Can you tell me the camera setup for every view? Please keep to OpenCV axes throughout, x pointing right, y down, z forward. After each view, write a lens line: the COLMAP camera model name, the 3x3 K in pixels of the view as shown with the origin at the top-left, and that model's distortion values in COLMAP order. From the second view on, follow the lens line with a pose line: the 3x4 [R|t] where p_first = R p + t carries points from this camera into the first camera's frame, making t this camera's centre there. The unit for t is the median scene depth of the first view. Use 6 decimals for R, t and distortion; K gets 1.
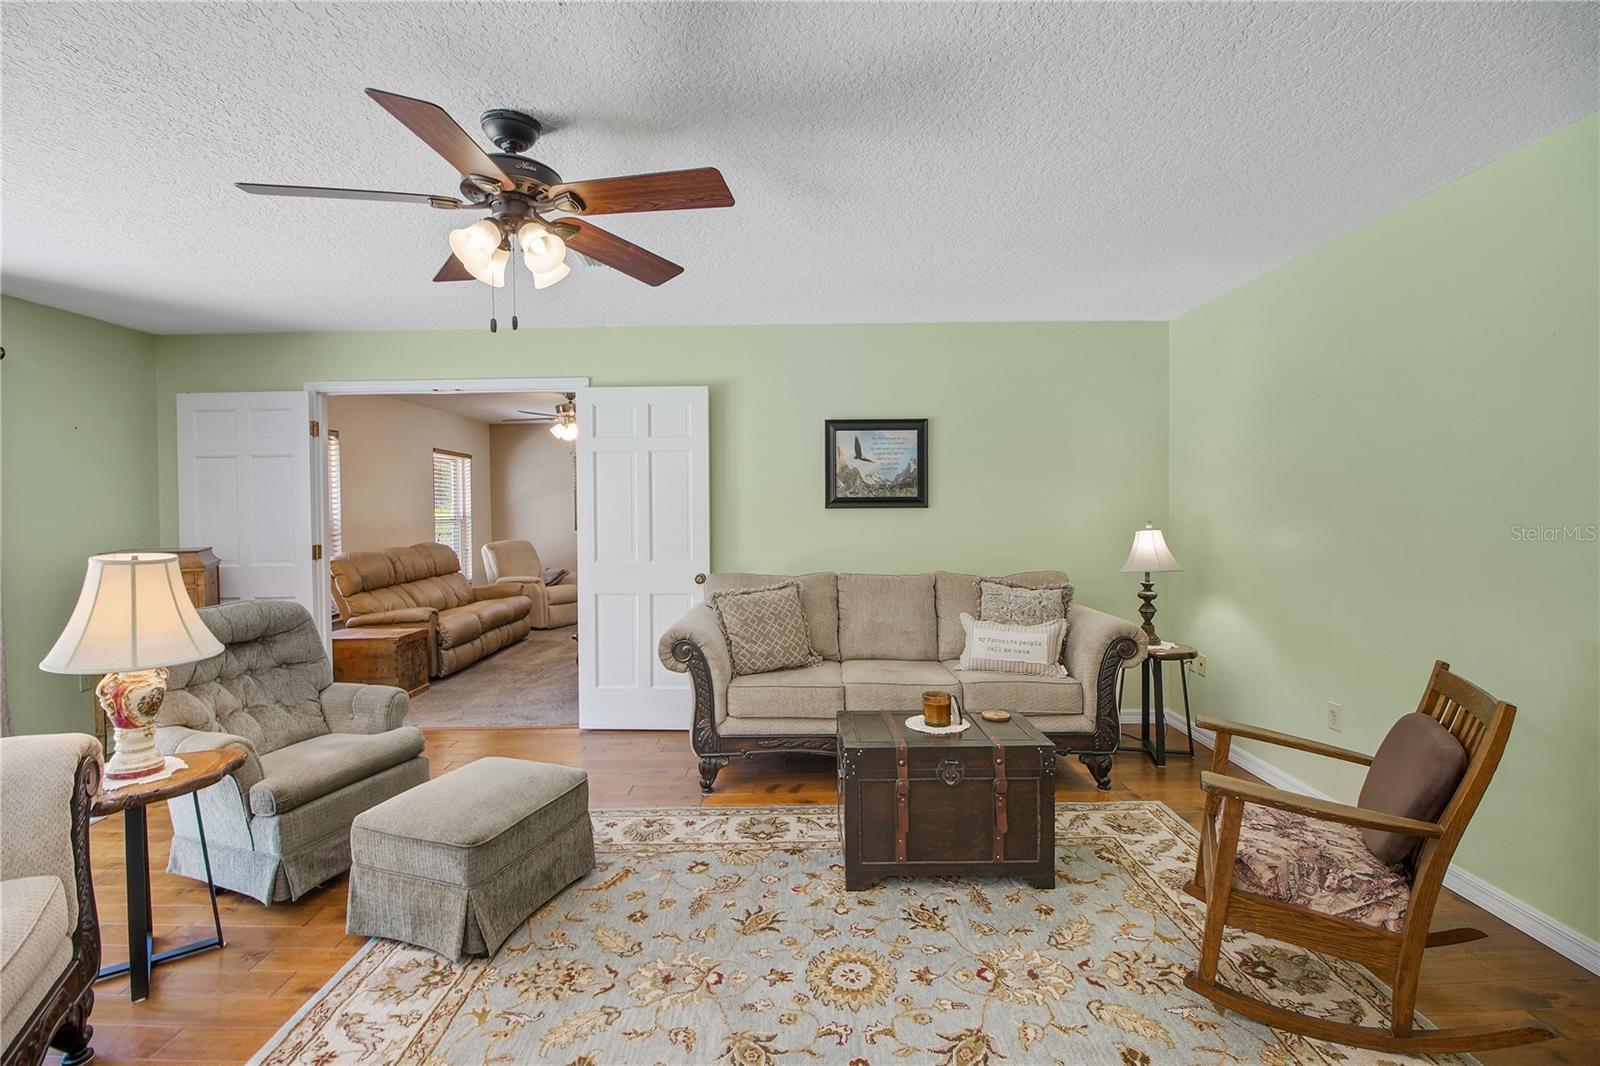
lens RADIAL K [[746.7, 0, 796.9], [0, 746.7, 513.6], [0, 0, 1]] dist [0.000445, -0.014372]
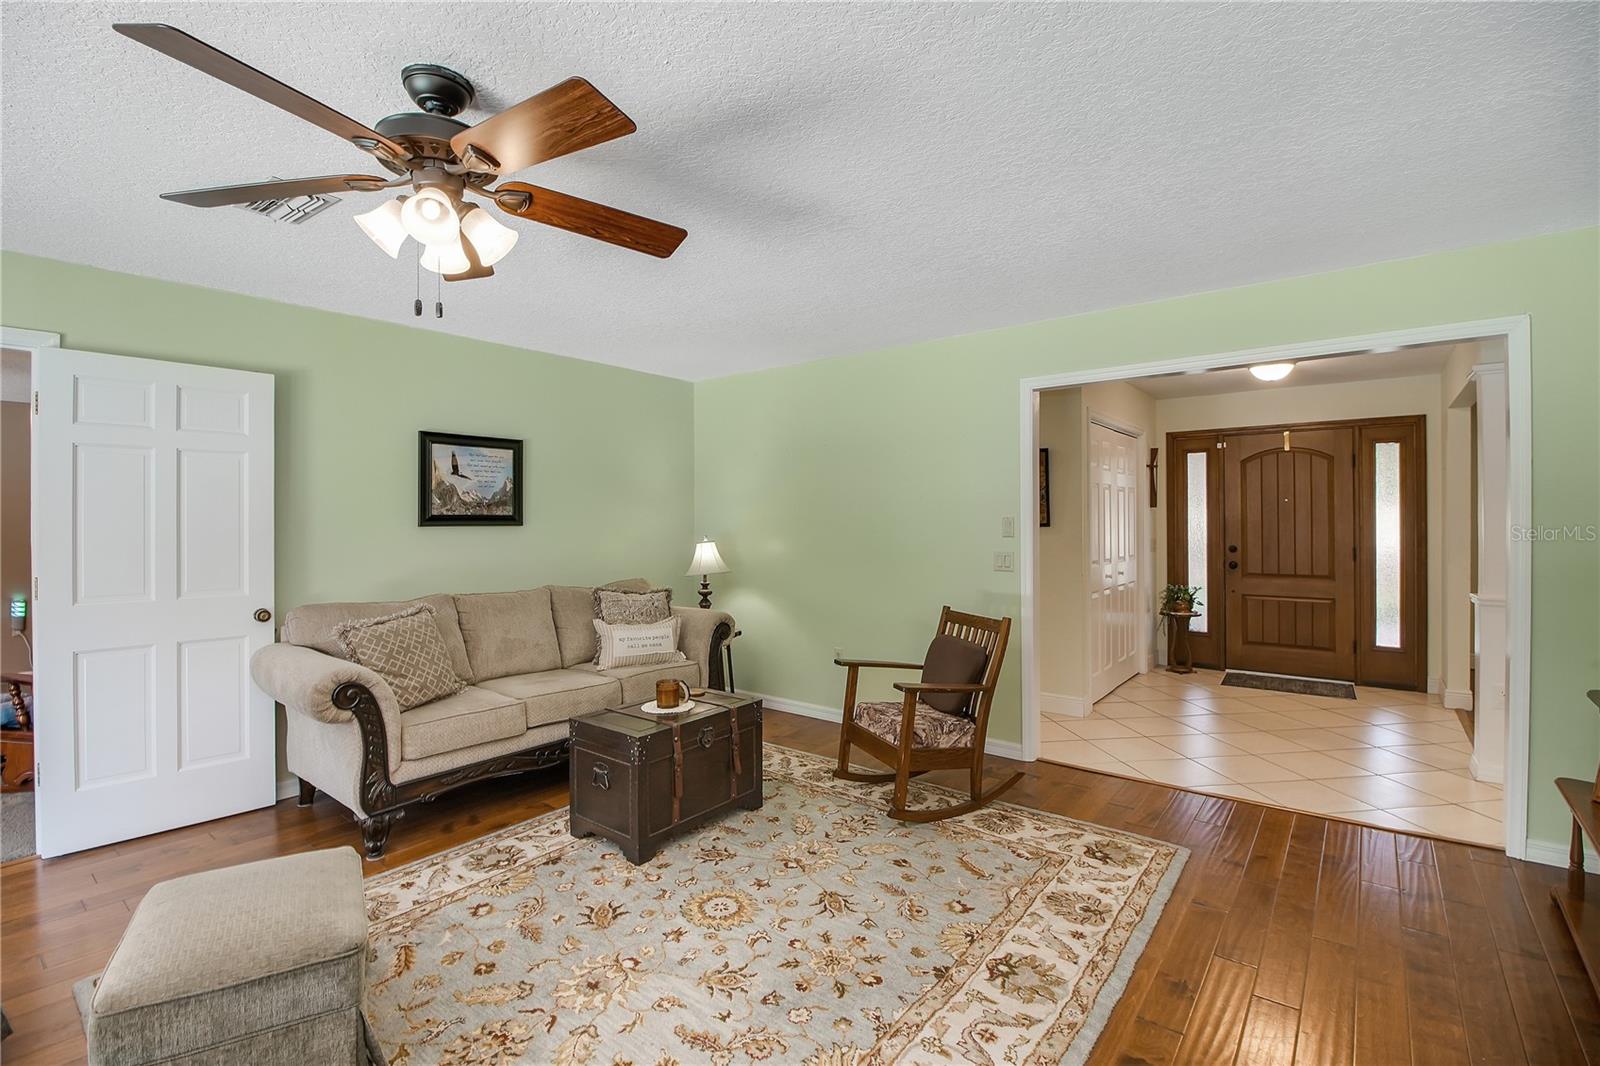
lens RADIAL K [[839.7, 0, 673.8], [0, 839.7, 517.8], [0, 0, 1]] dist [-0.011755, -0.000994]
pose [[0.612137, 0.008201, 0.790709, -0.729178], [0.009421, 0.999800, -0.017663, 0.004544], [-0.790696, 0.018262, 0.611937, 0.144009]]
